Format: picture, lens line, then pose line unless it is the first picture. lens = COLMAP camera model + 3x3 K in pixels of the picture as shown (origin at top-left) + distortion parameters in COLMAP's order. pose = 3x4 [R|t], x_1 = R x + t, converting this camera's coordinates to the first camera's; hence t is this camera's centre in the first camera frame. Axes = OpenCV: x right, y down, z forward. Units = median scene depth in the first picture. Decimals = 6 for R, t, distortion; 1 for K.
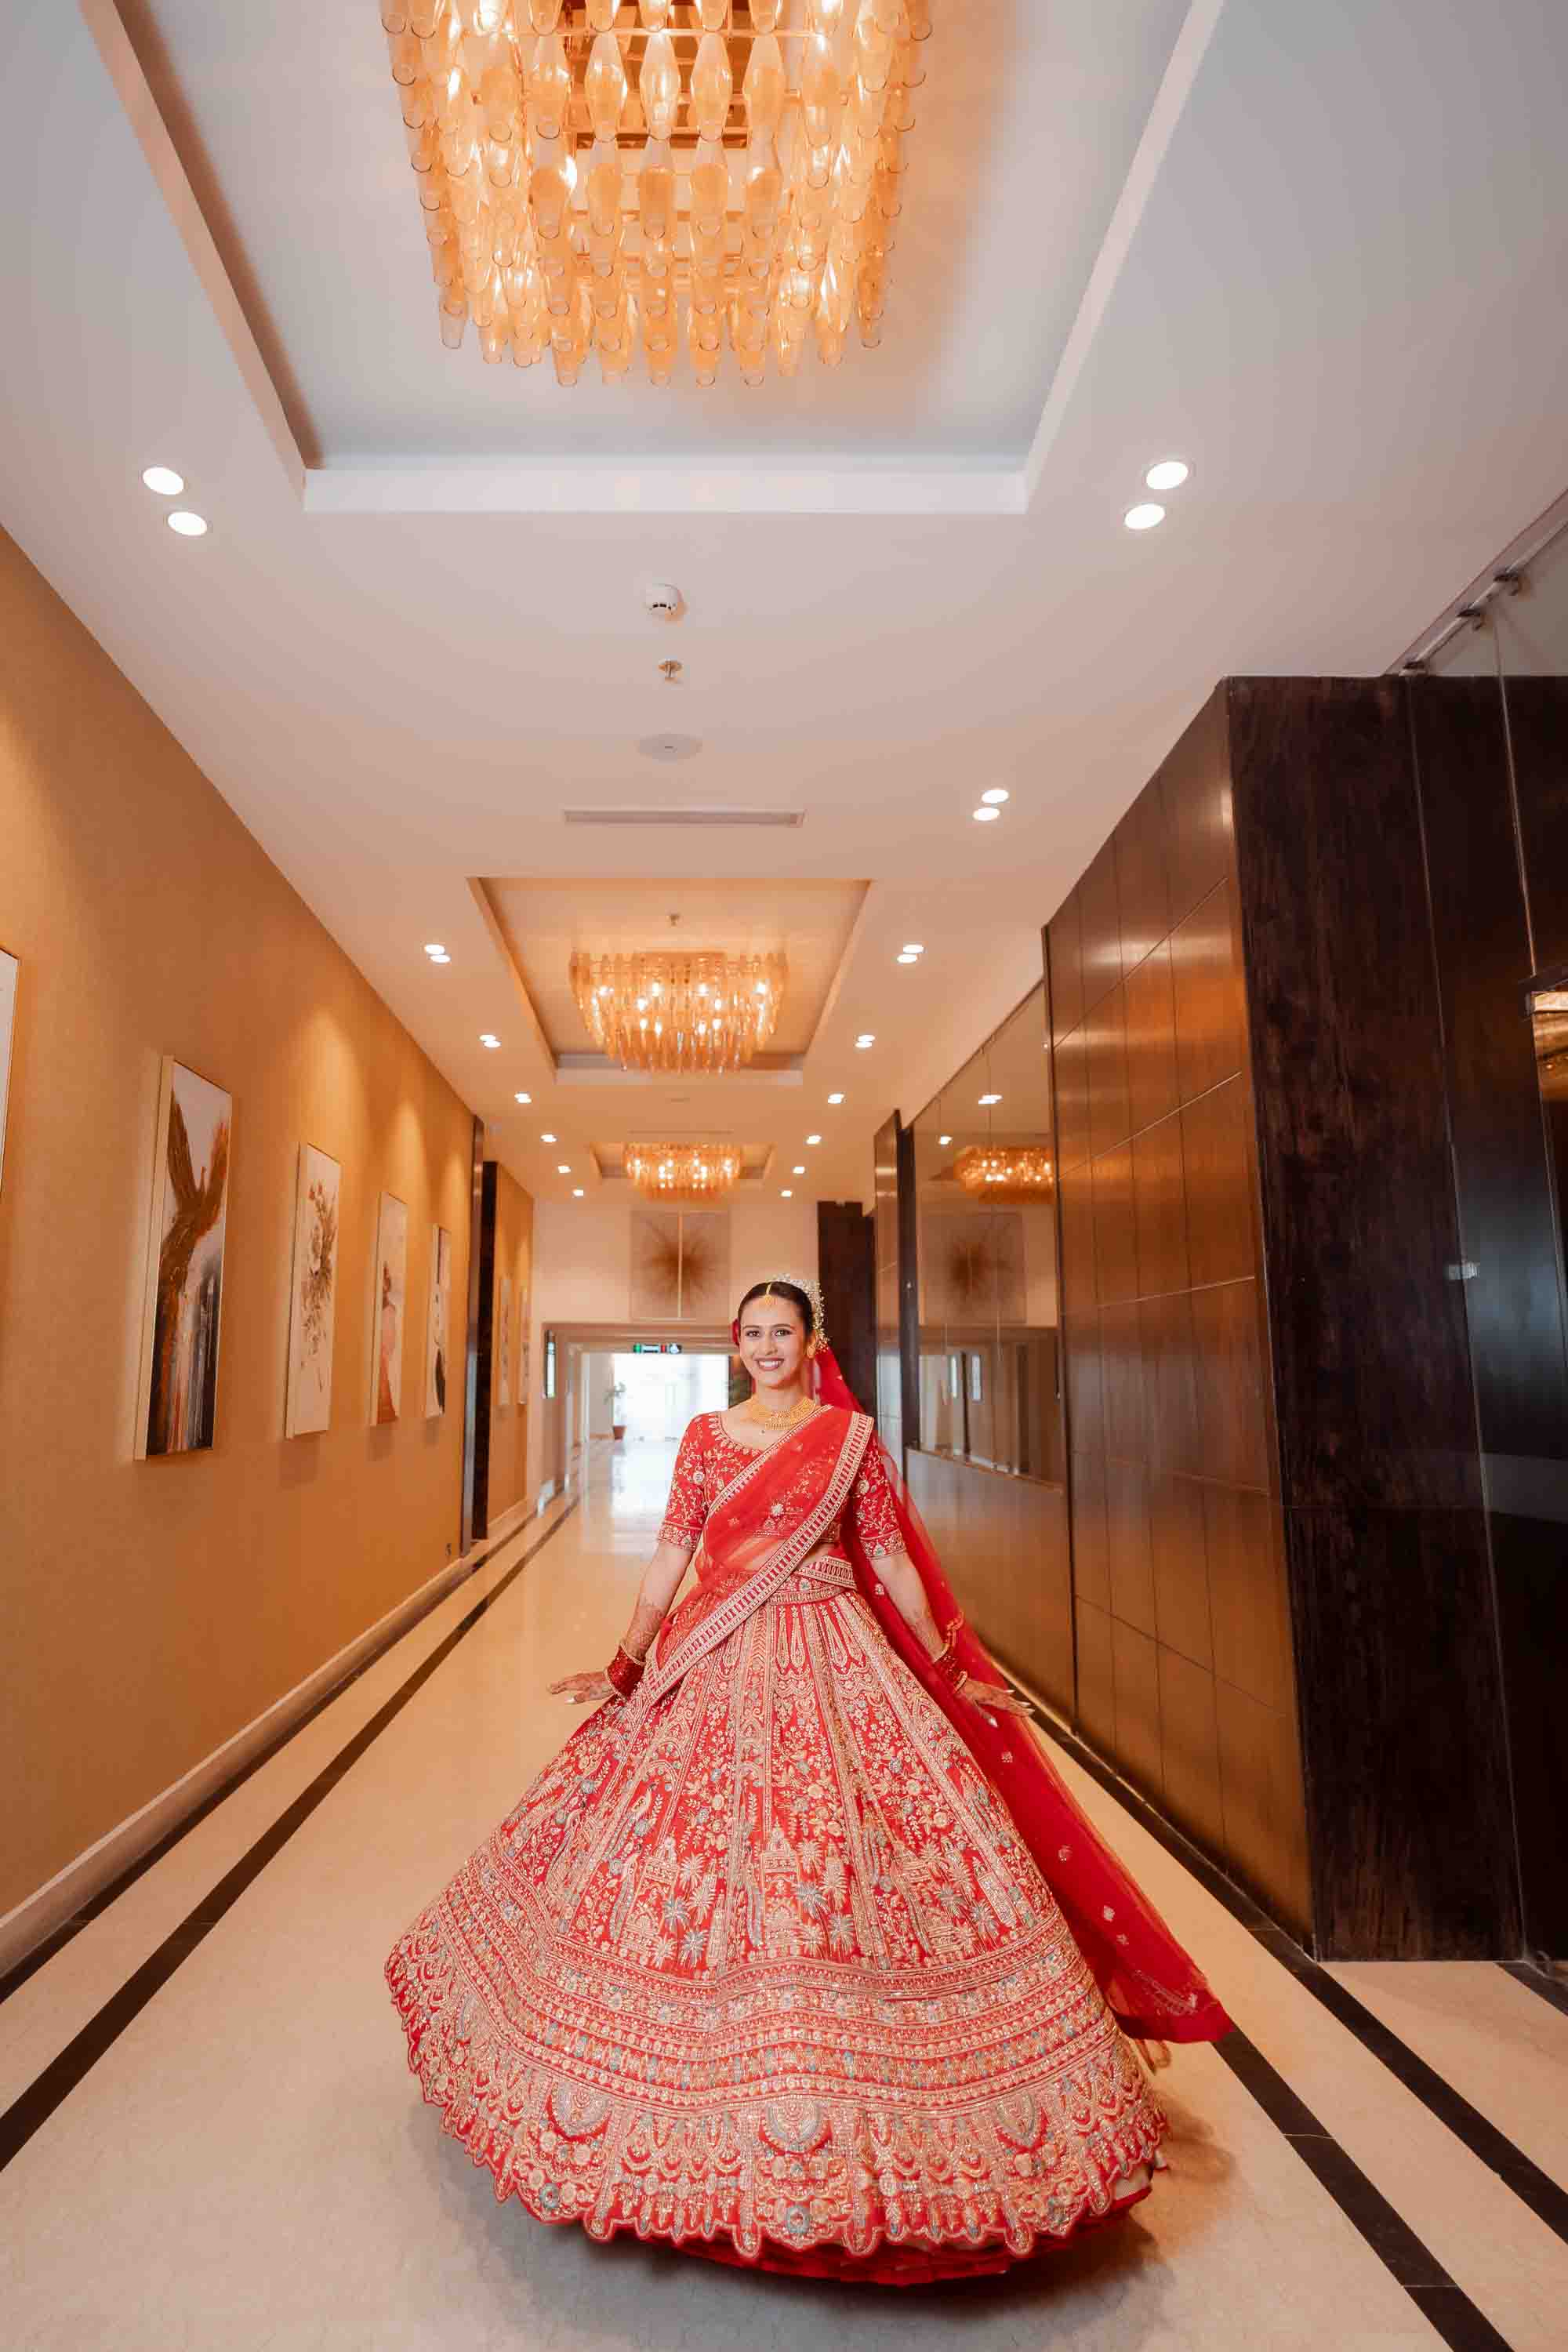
lens RADIAL K [[1377.3, 0, 664.3], [0, 1377.3, 1139.6], [0, 0, 1]] dist [0.003781, 0.000177]
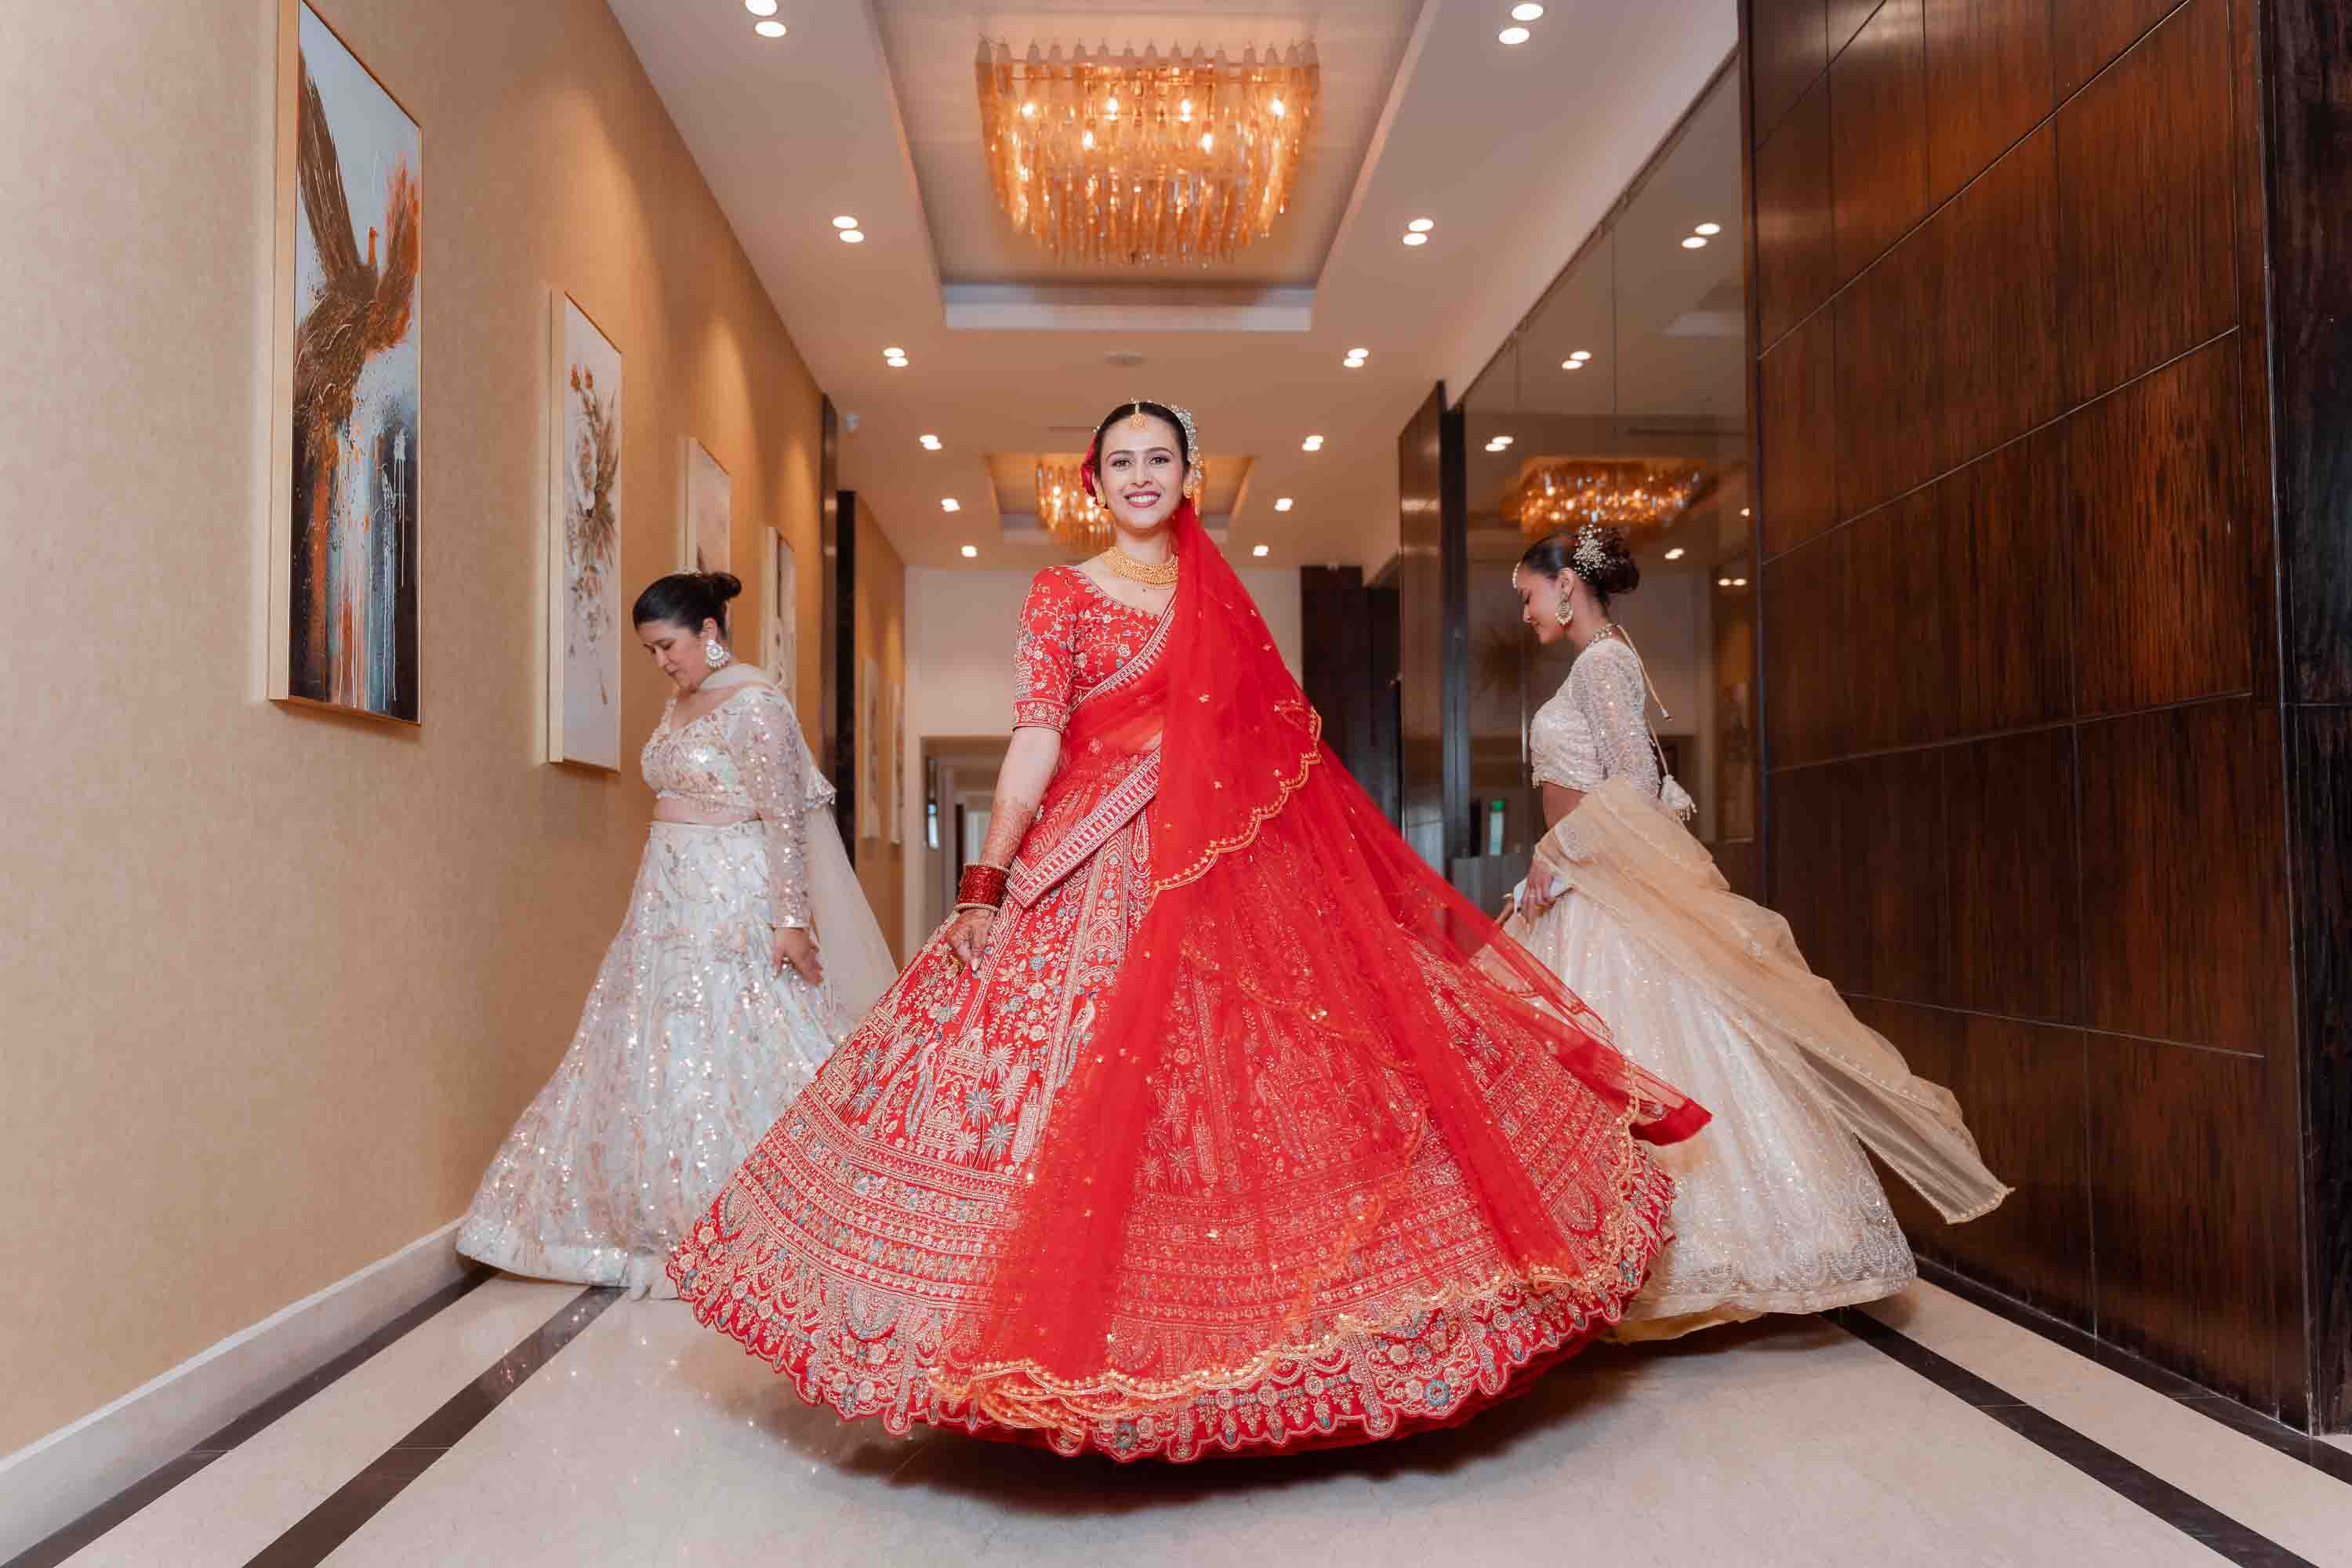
lens RADIAL K [[1791.2, 0, 1162.7], [0, 1791.2, 787.8], [0, 0, 1]] dist [0.002998, 0.005773]
pose [[0.998470, -0.010372, 0.054312, -0.028188], [0.003580, 0.992316, 0.123679, 0.091593], [-0.055177, -0.123295, 0.990835, 0.122411]]
